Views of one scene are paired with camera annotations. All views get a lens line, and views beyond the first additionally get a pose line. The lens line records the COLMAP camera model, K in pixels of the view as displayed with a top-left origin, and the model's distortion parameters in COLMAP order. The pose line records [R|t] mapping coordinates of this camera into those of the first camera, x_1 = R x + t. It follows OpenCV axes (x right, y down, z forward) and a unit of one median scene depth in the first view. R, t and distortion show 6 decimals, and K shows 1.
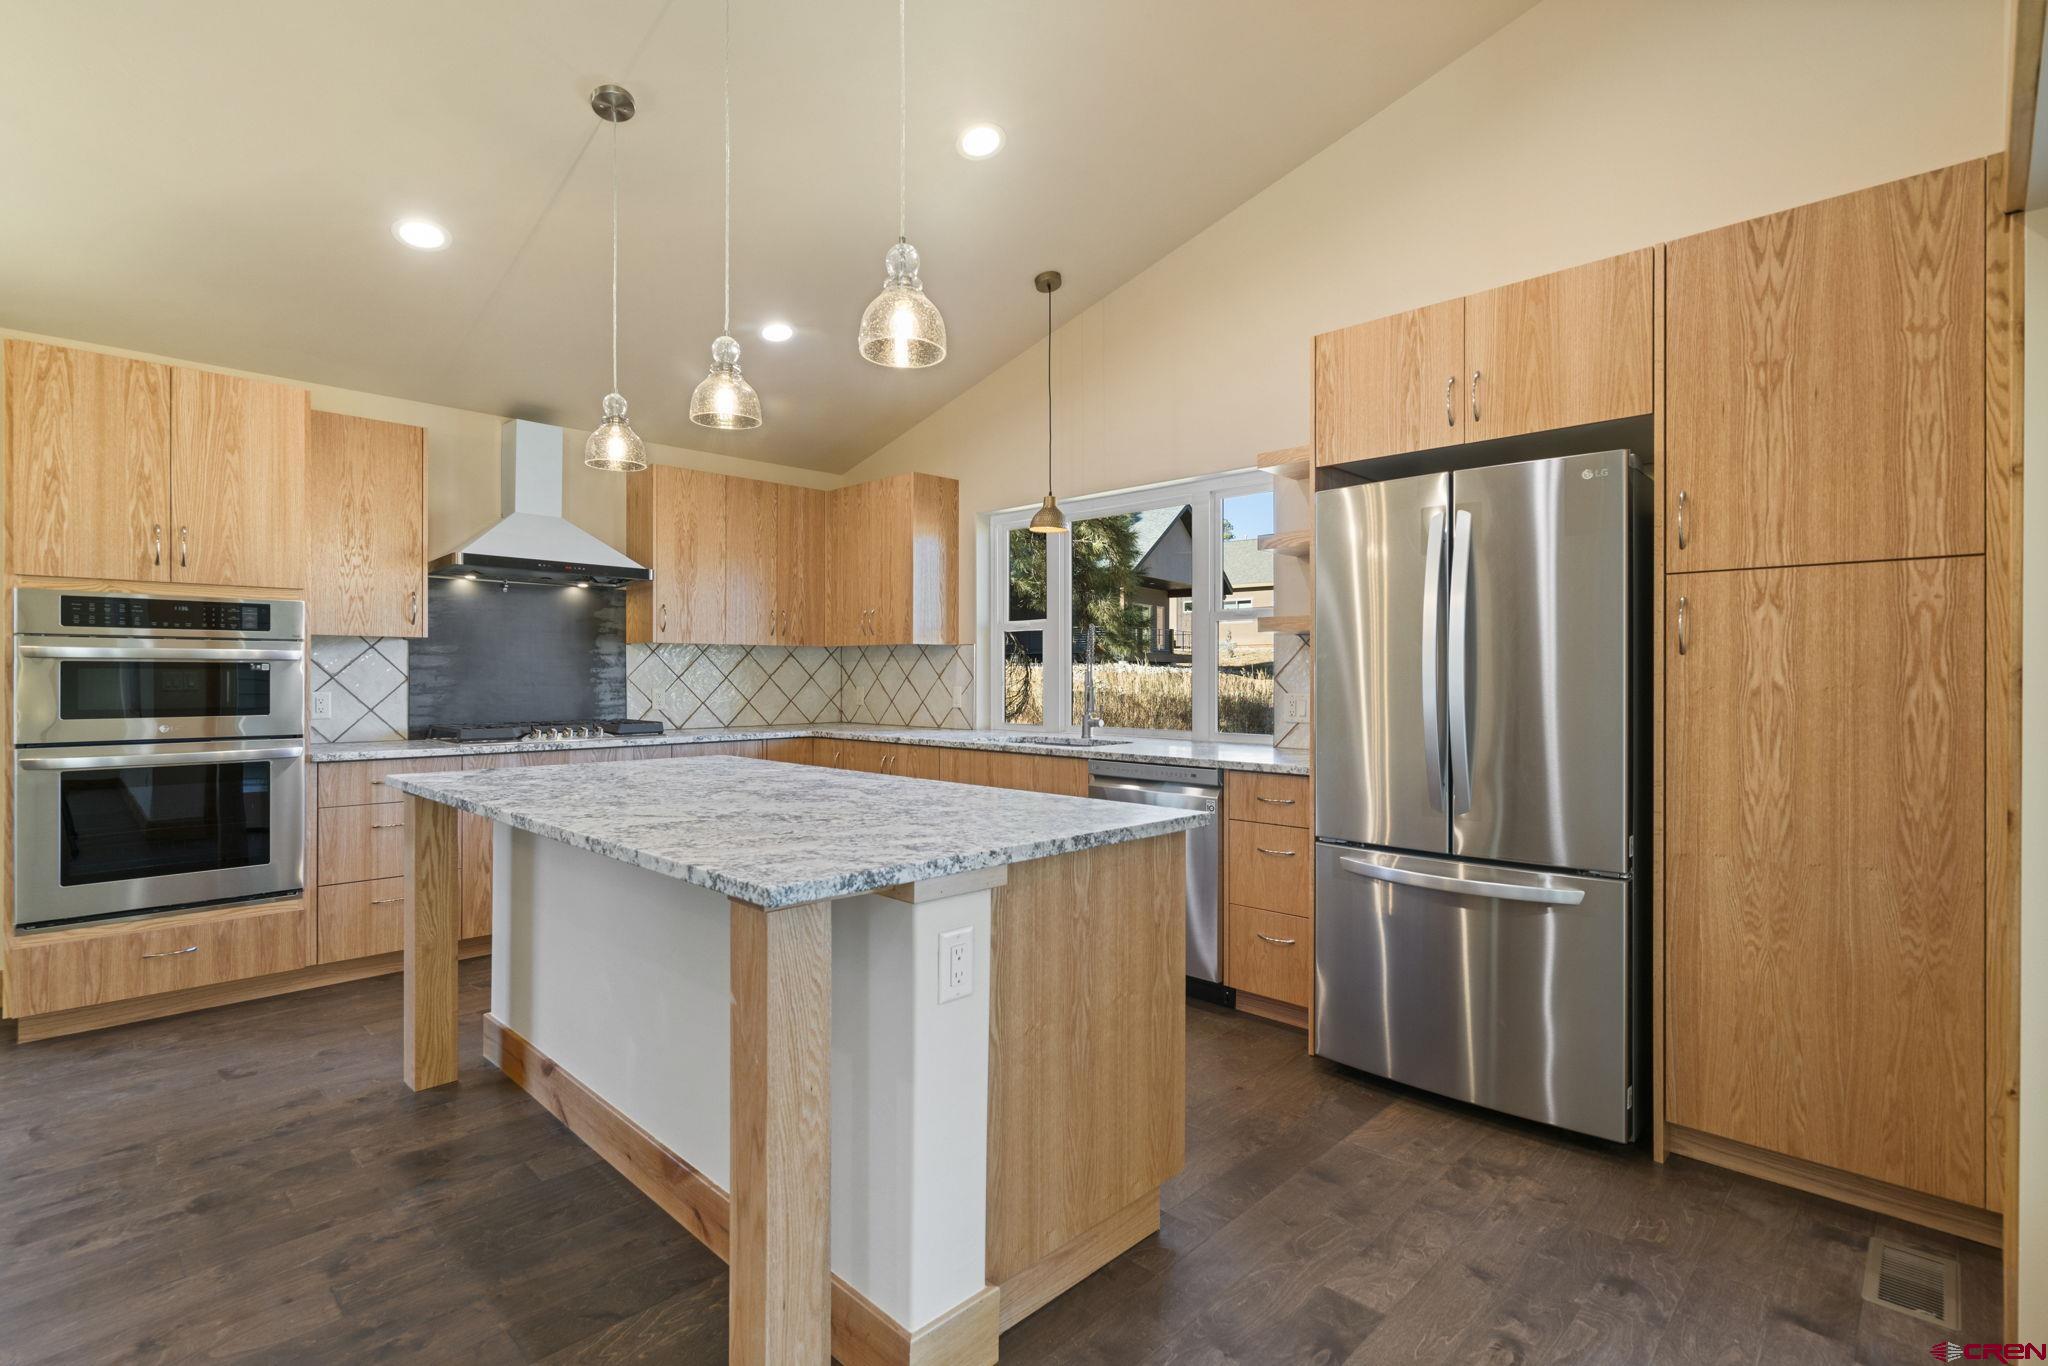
lens RADIAL K [[966.2, 0, 1019.3], [0, 966.2, 674.2], [0, 0, 1]] dist [-0.002445, 0.002622]
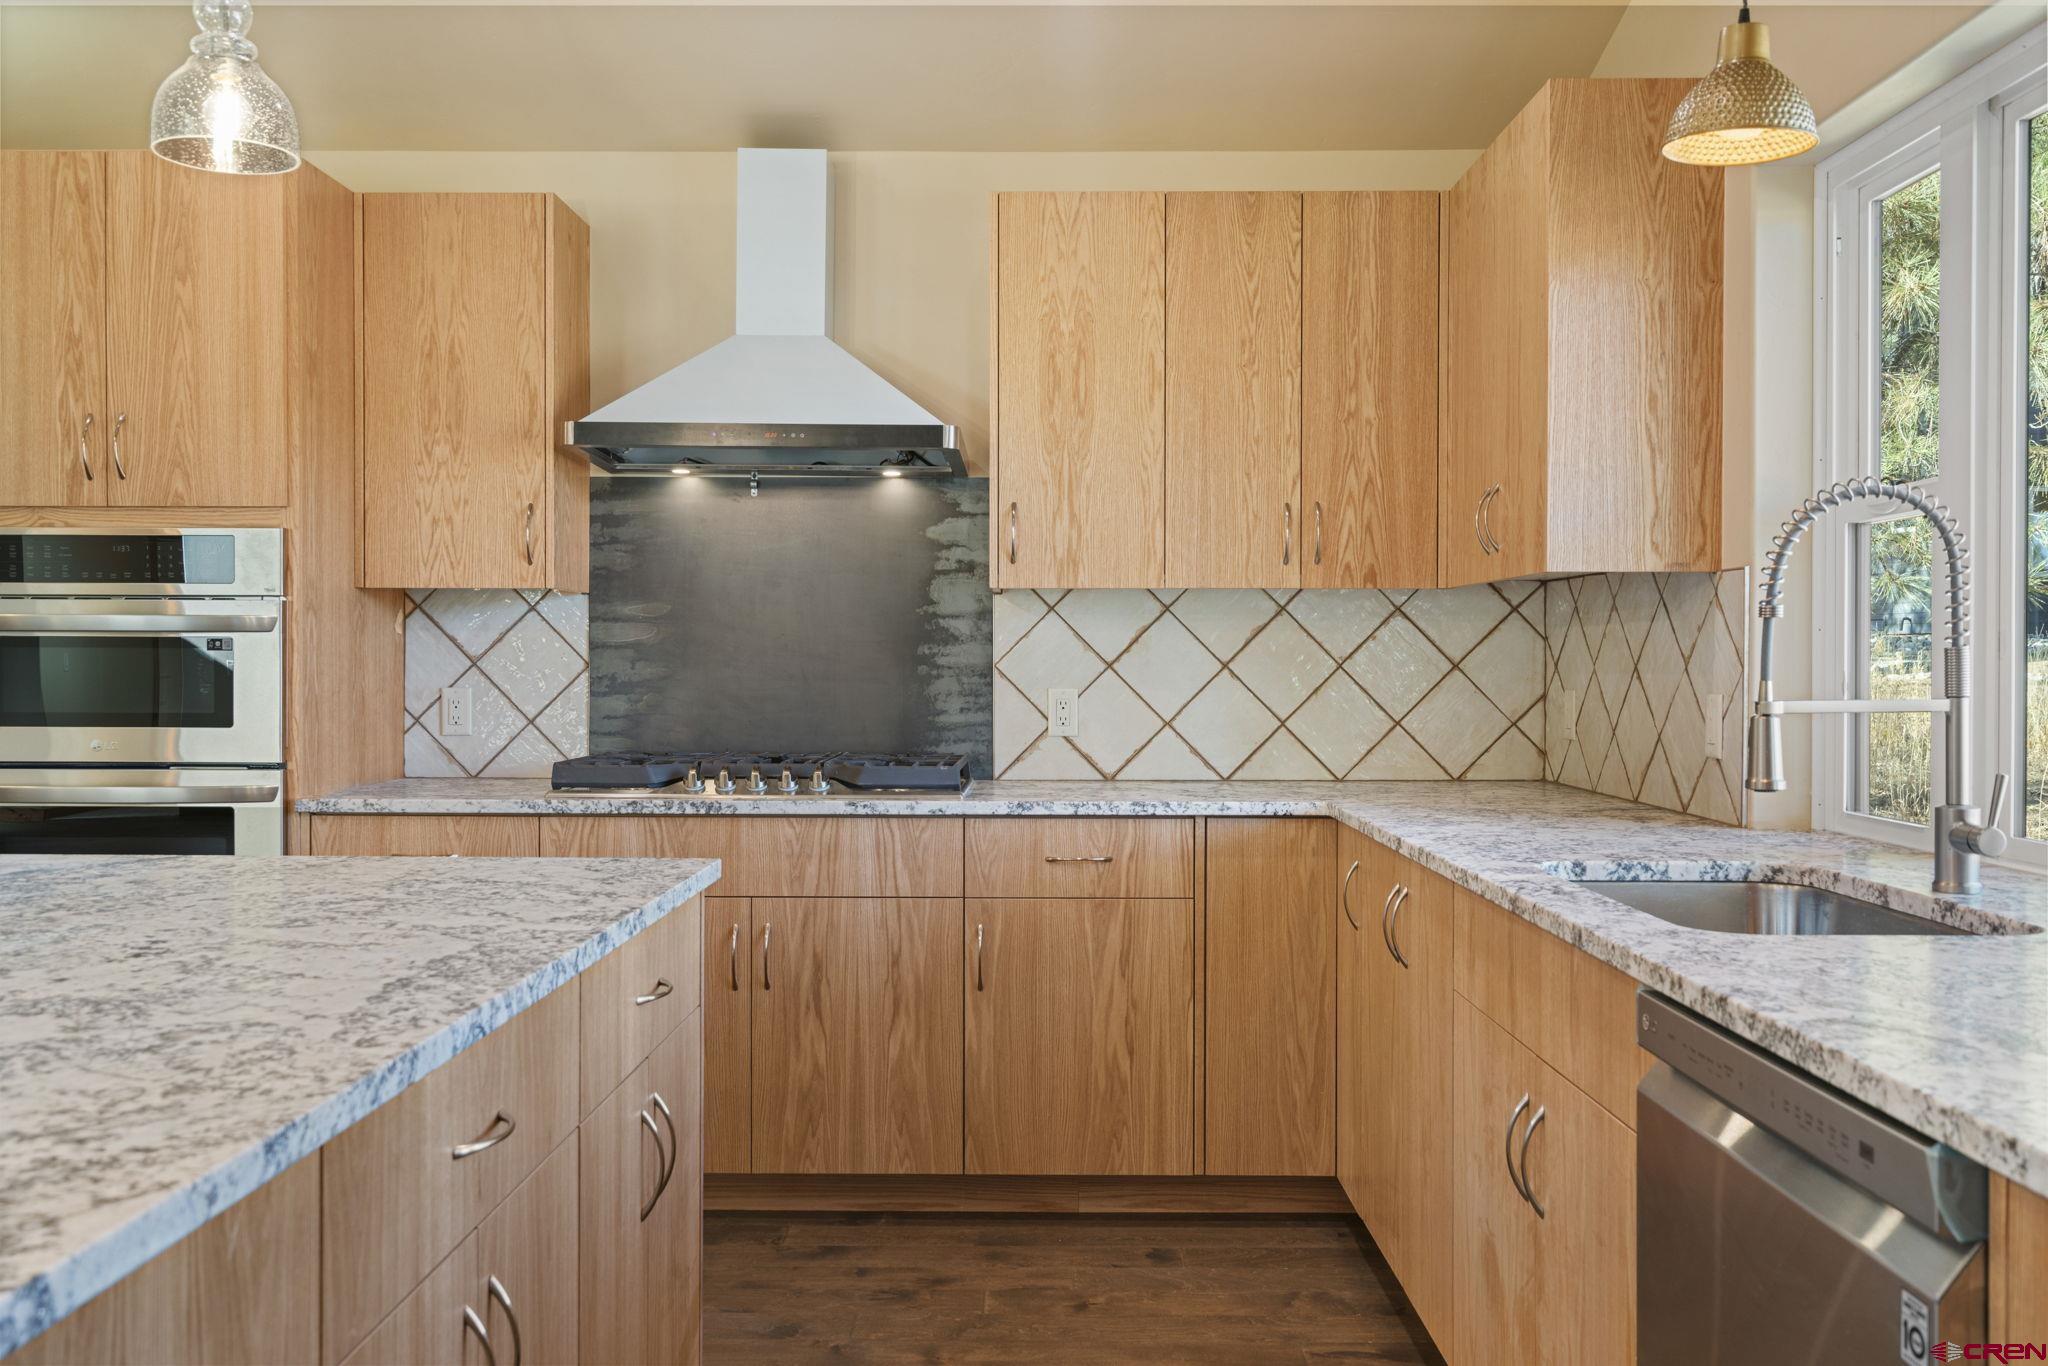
lens RADIAL K [[1757.4, 0, 1021.2], [0, 1757.4, 682.4], [0, 0, 1]] dist [0.008060, -0.014573]
pose [[0.698969, 0.011009, -0.715067, 0.326778], [-0.001188, 0.999898, 0.014233, -0.000210], [0.715151, -0.009099, 0.698911, 0.637784]]
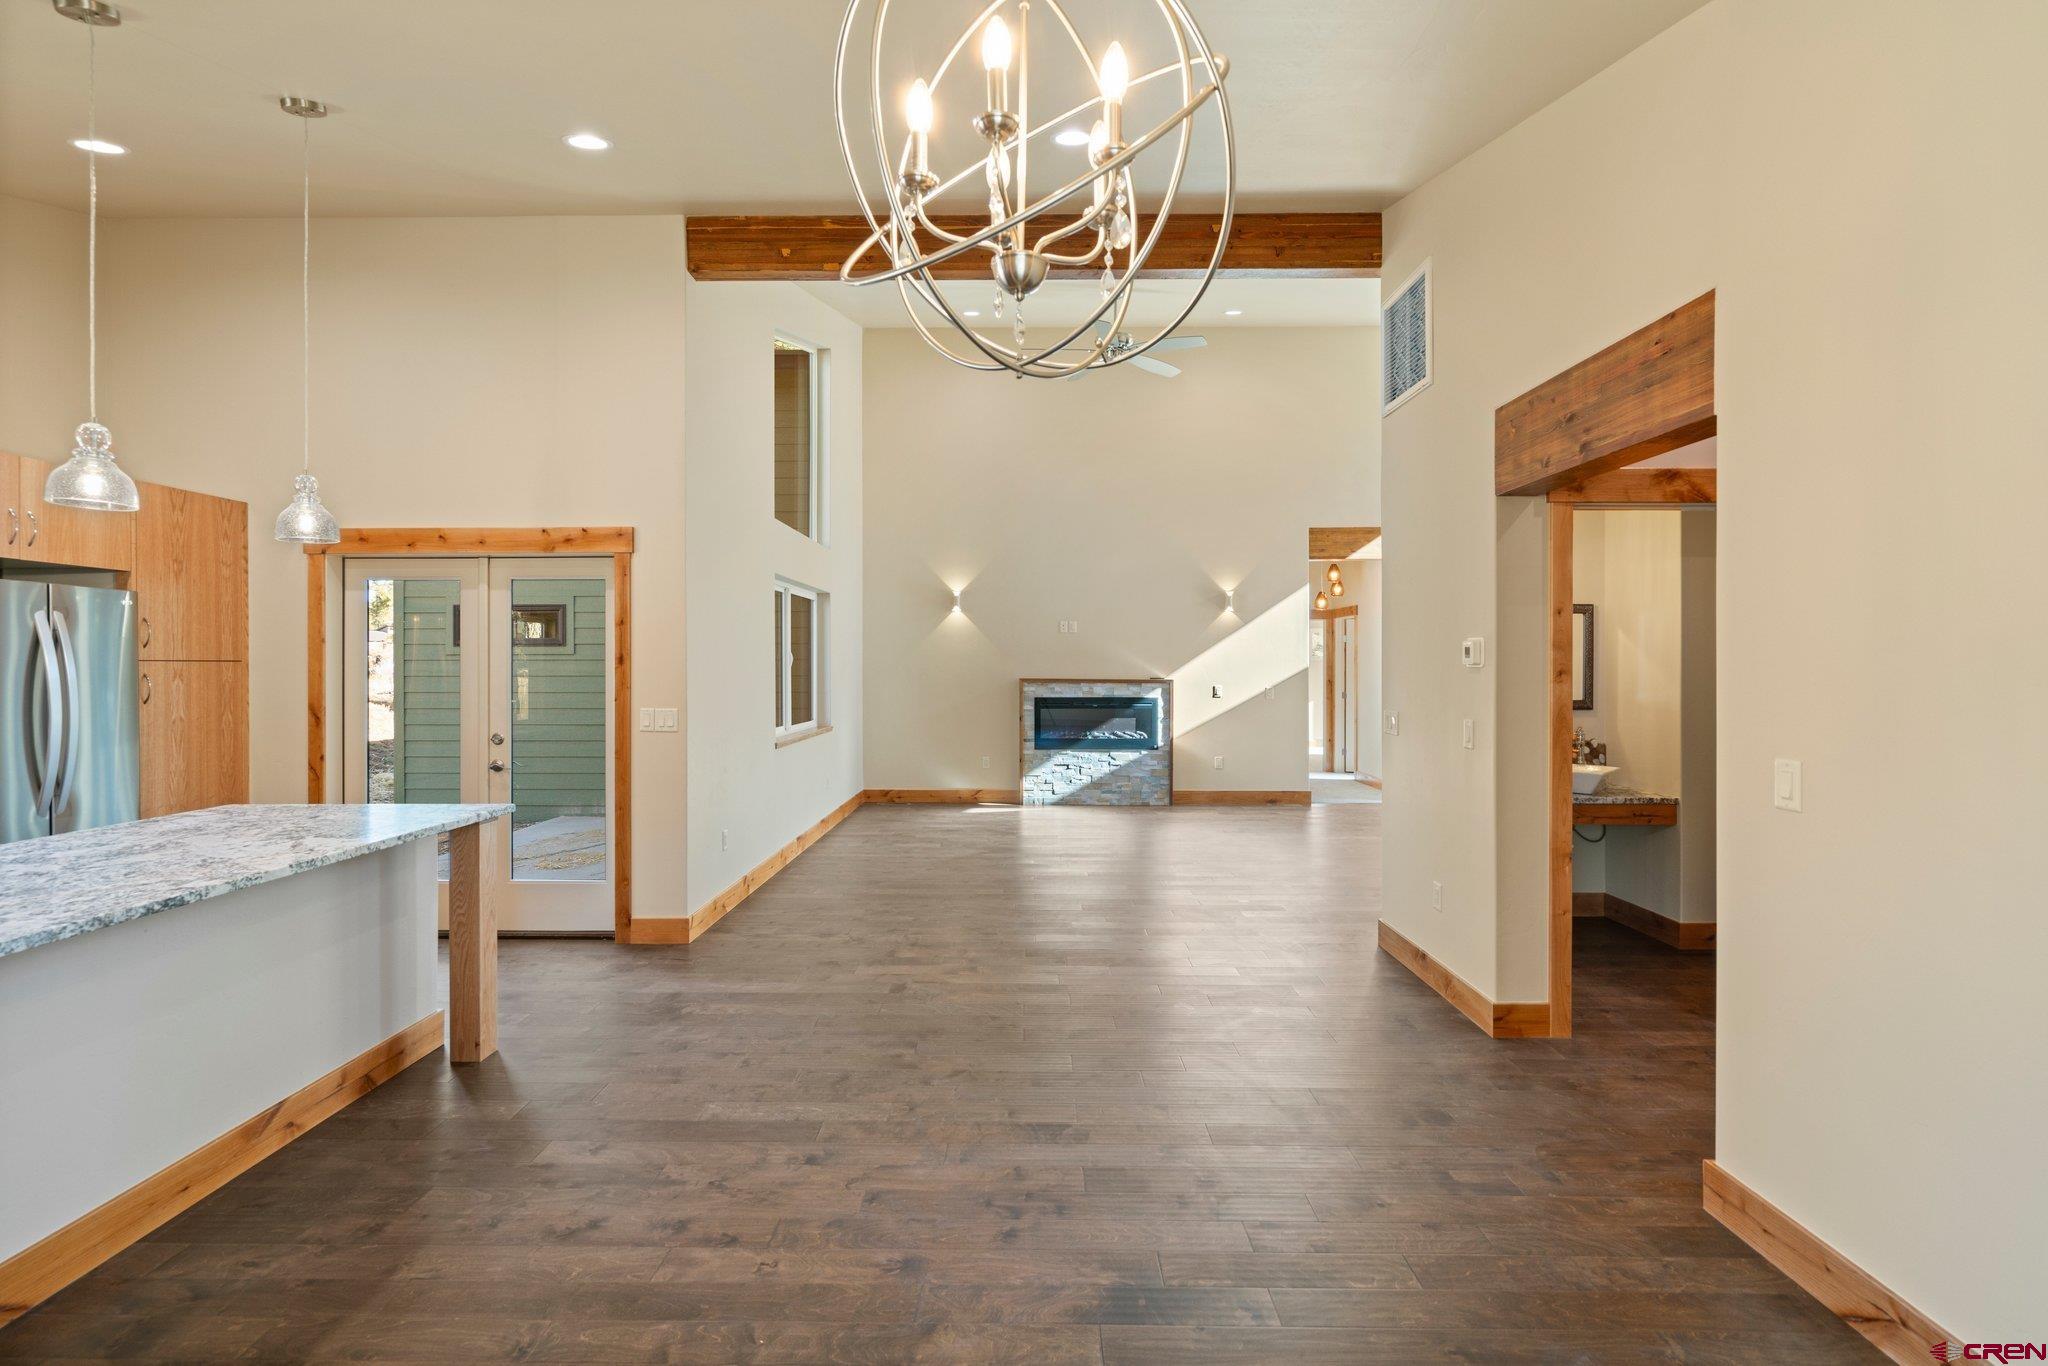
lens RADIAL K [[928.6, 0, 1016.0], [0, 928.6, 667.4], [0, 0, 1]] dist [-0.004738, 0.002540]
pose [[-0.691190, -0.001141, 0.722672, -1.260615], [0.000320, 0.999998, 0.001885, -0.066861], [-0.722673, 0.001534, -0.691188, 0.722519]]
